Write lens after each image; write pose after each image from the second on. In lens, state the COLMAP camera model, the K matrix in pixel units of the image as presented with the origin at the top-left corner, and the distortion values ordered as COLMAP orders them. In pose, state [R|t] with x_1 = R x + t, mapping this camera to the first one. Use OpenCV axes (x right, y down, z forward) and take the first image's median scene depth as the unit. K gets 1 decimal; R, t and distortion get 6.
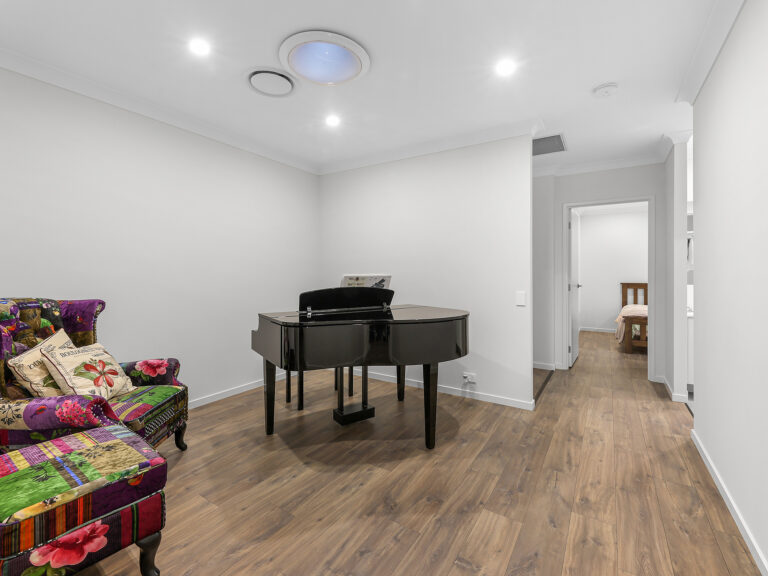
lens RADIAL K [[349.0, 0, 381.9], [0, 349.0, 282.7], [0, 0, 1]] dist [0.010299, -0.000515]
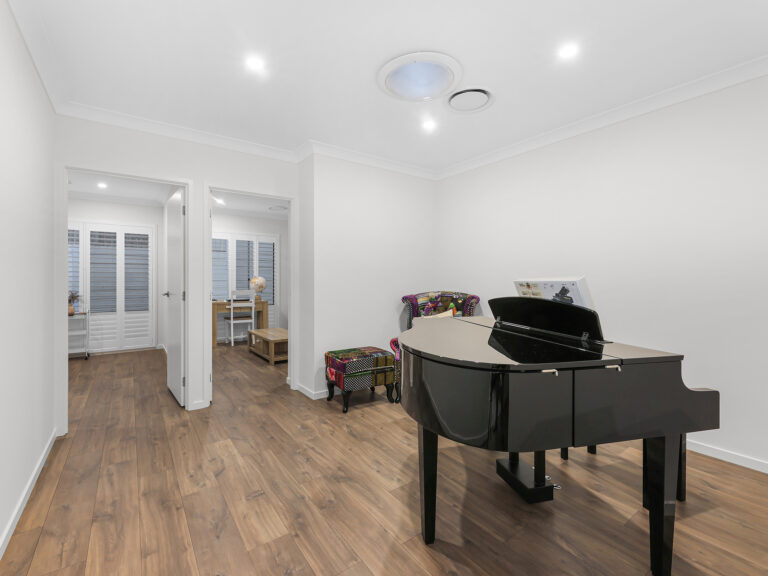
lens RADIAL K [[351.0, 0, 384.0], [0, 351.0, 288.0], [0, 0, 1]] dist [0.016073, 0.000033]
pose [[-0.358939, 0.023023, -0.933077, 1.054528], [-0.020324, 0.999266, 0.032474, -0.036545], [0.933140, 0.030620, -0.358207, 1.545738]]
